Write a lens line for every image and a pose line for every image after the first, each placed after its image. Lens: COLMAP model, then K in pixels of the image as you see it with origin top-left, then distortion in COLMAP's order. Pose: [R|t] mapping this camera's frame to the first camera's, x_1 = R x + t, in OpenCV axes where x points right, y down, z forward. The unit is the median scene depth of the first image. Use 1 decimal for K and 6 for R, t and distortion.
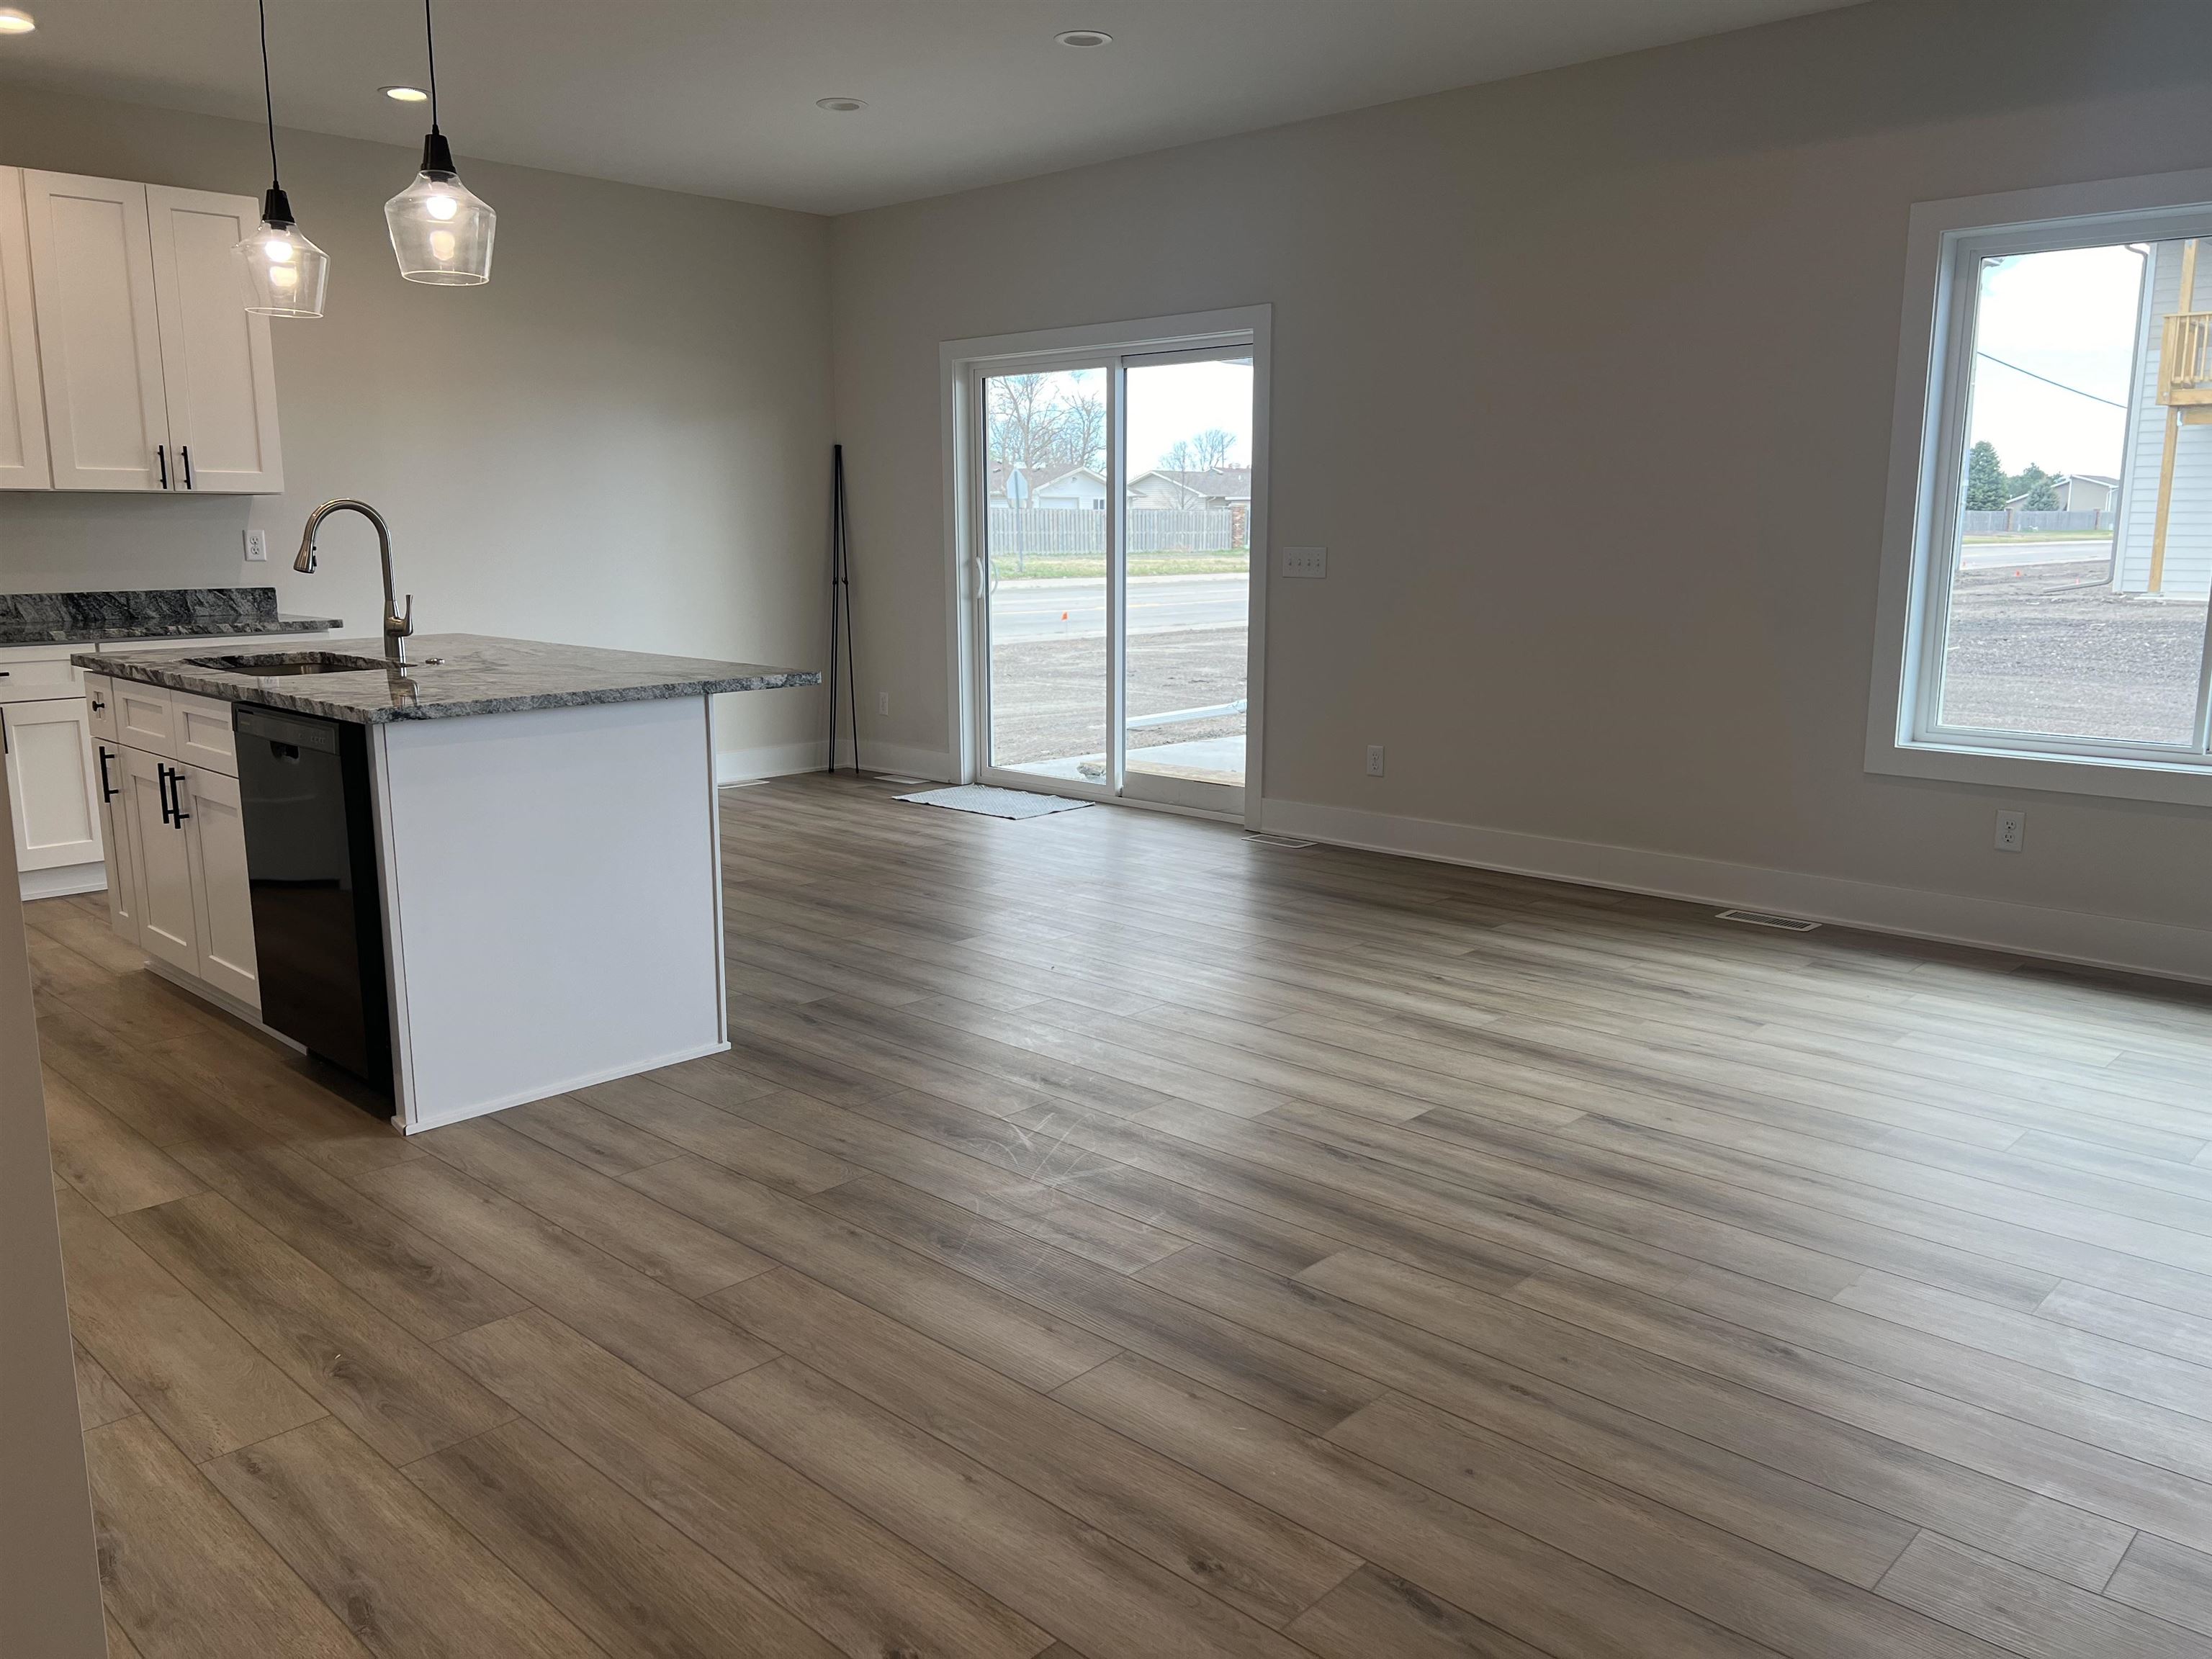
lens RADIAL K [[1666.2, 0, 1107.9], [0, 1666.2, 821.4], [0, 0, 1]] dist [0.034727, -0.034360]
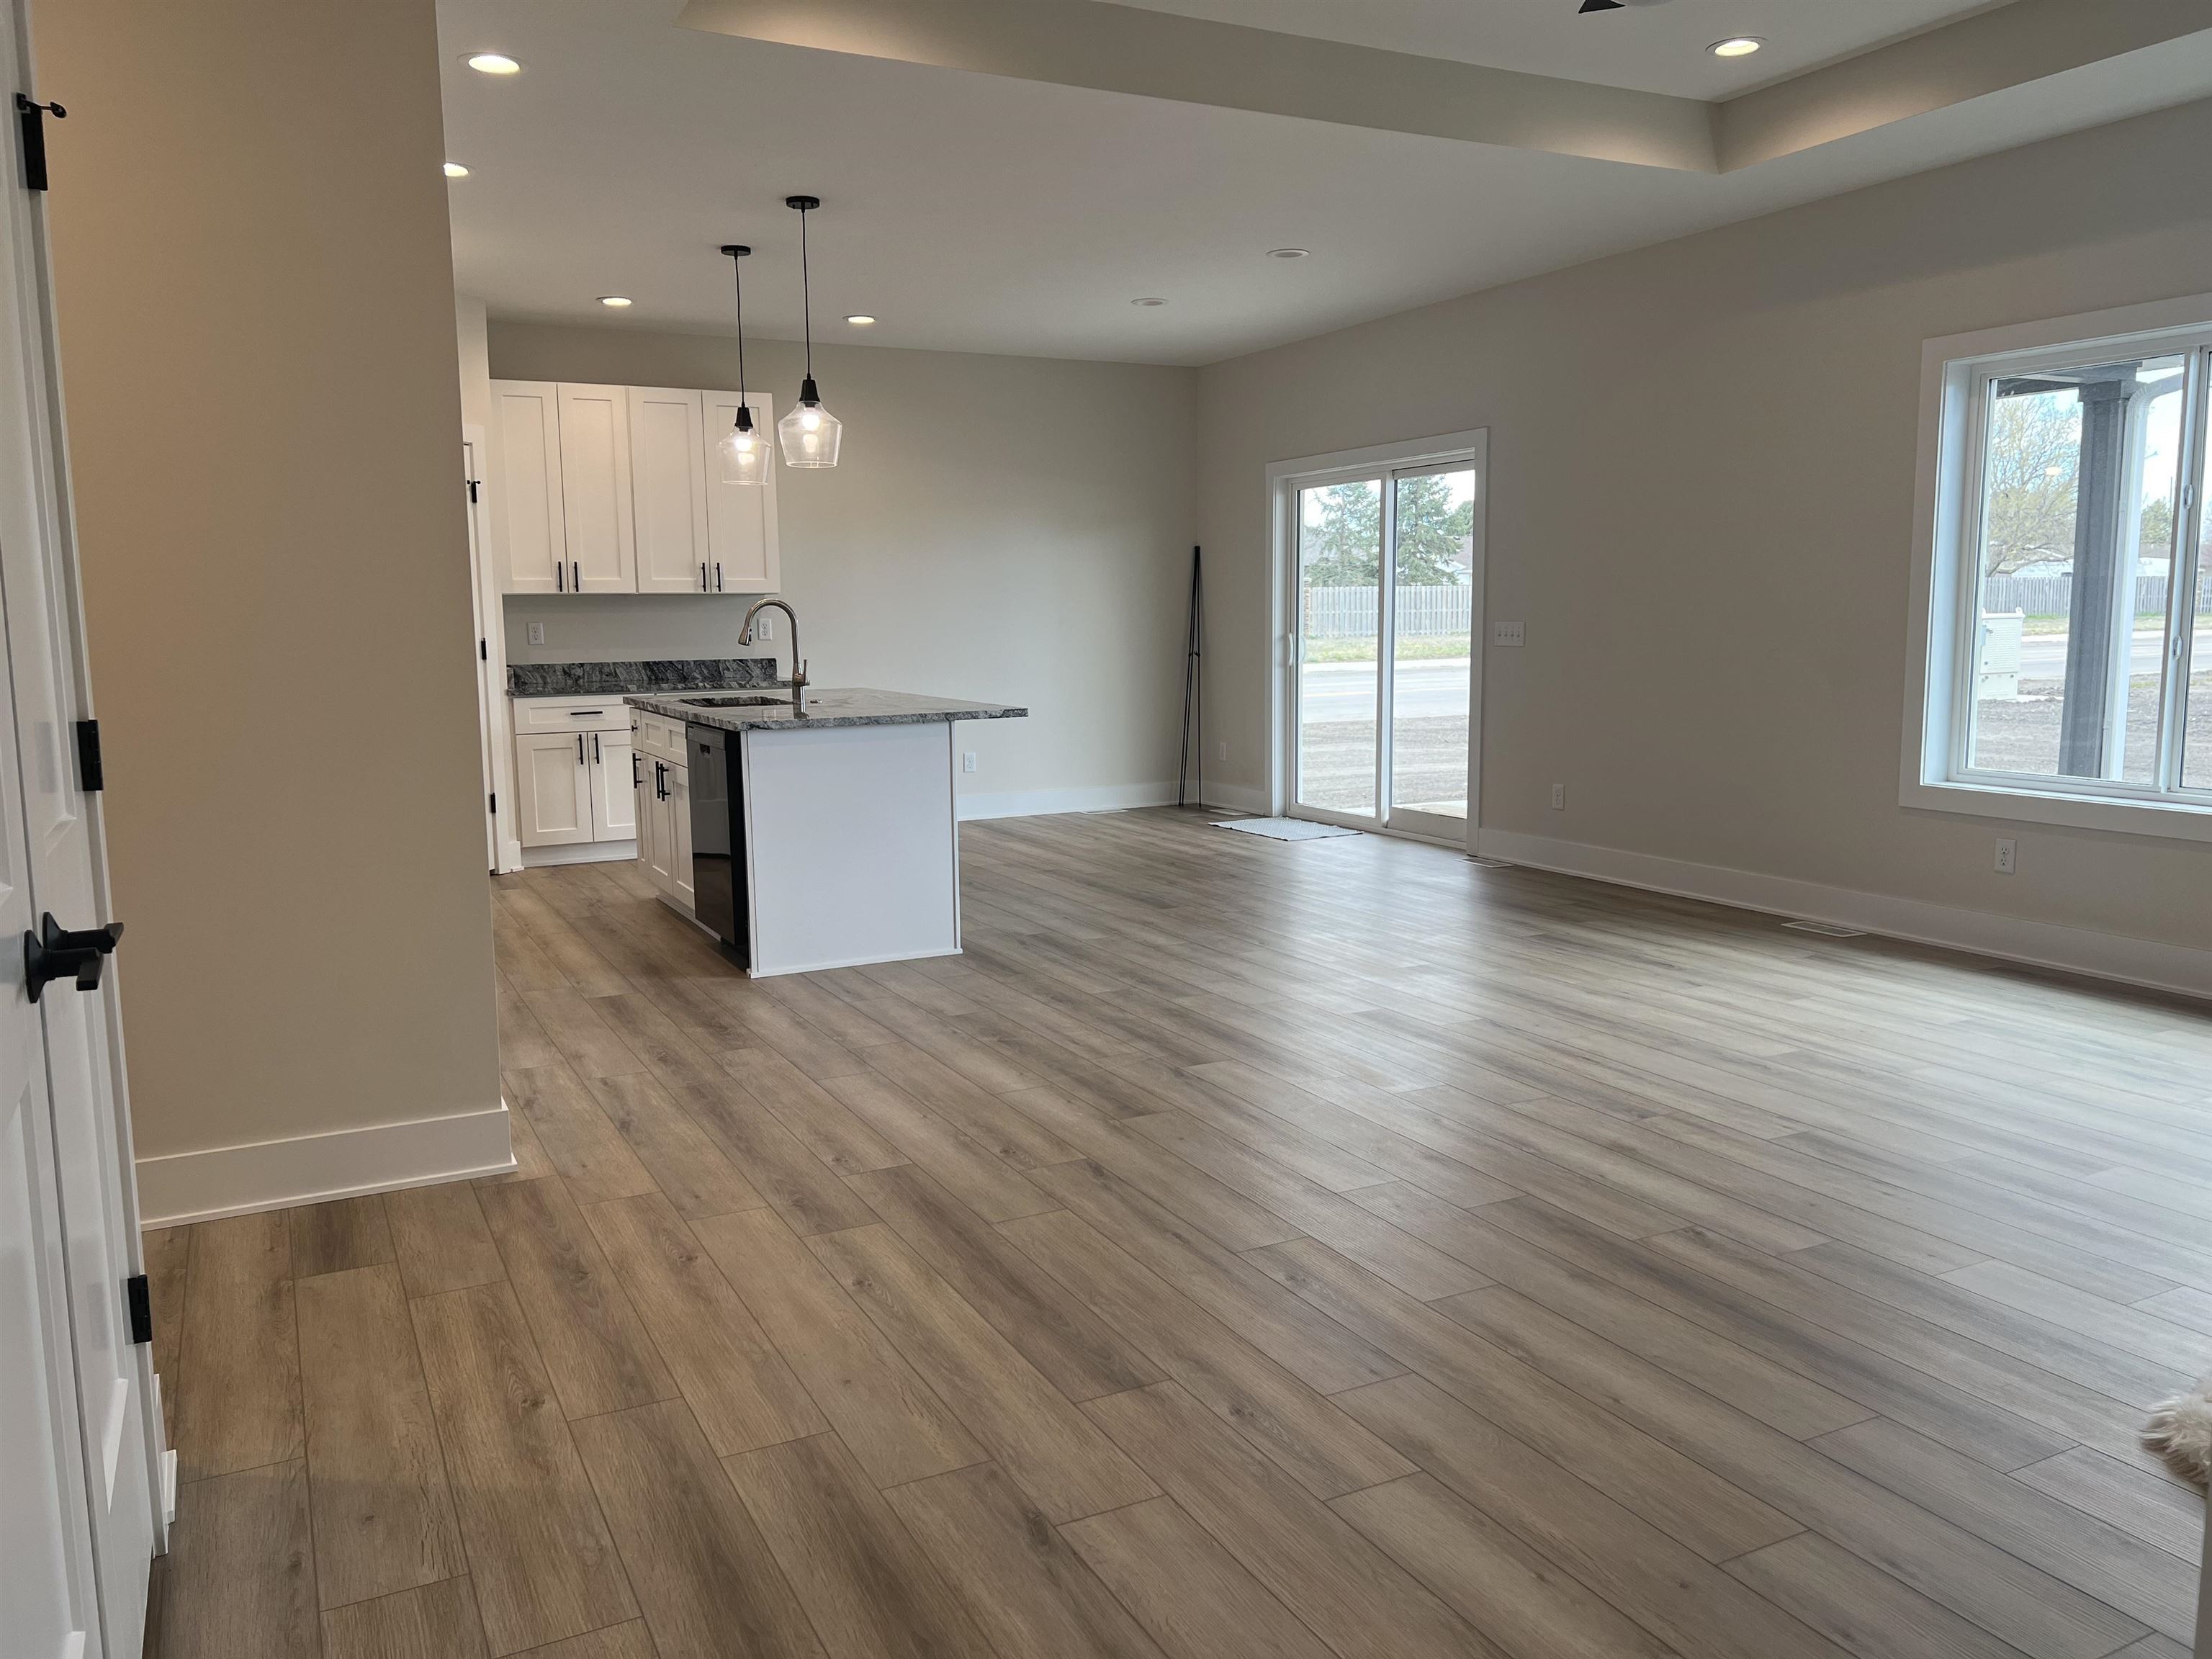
lens RADIAL K [[1647.8, 0, 1106.0], [0, 1647.8, 829.5], [0, 0, 1]] dist [0.092080, -0.153990]
pose [[0.944231, 0.032308, -0.327694, 0.329904], [-0.045726, 0.998398, -0.033323, 0.056886], [0.326093, 0.046449, 0.944196, -0.328935]]
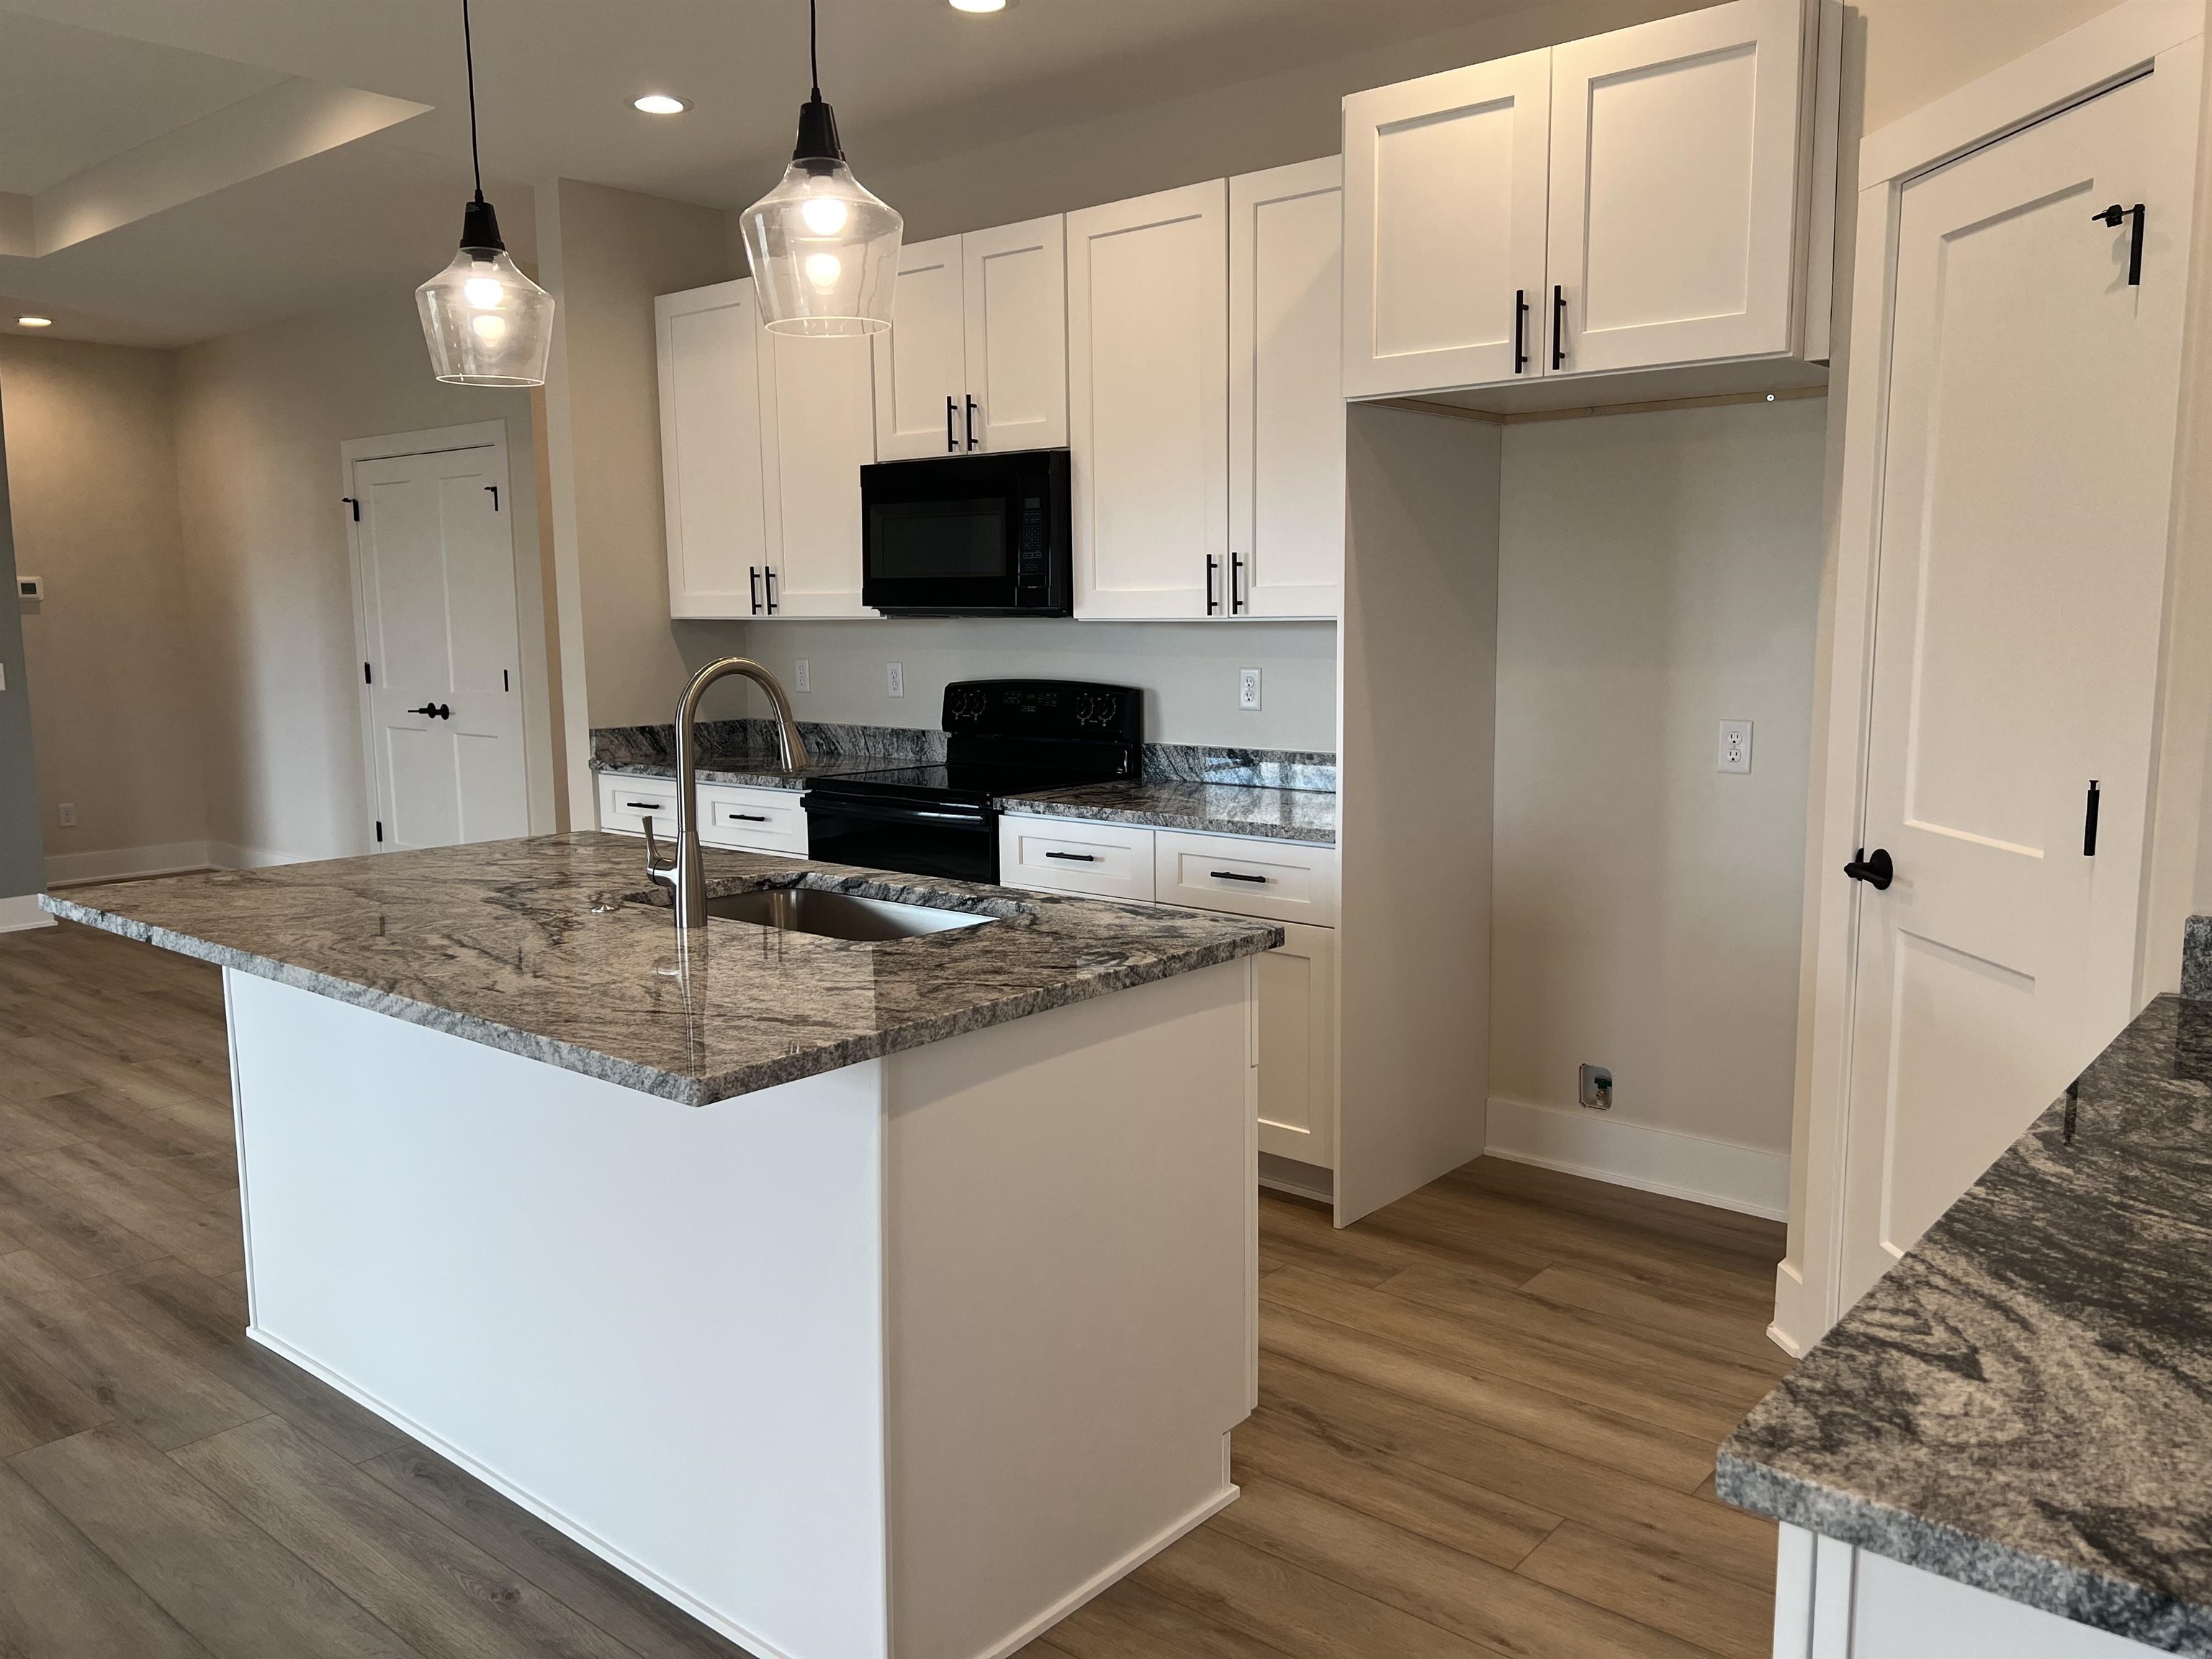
lens RADIAL K [[1647.8, 0, 1106.0], [0, 1647.8, 829.5], [0, 0, 1]] dist [0.092080, -0.153990]
pose [[-0.998126, 0.014303, -0.059496, -0.479939], [-0.004676, 0.951628, 0.307218, -0.272021], [0.061013, 0.306920, -0.949778, 1.403881]]
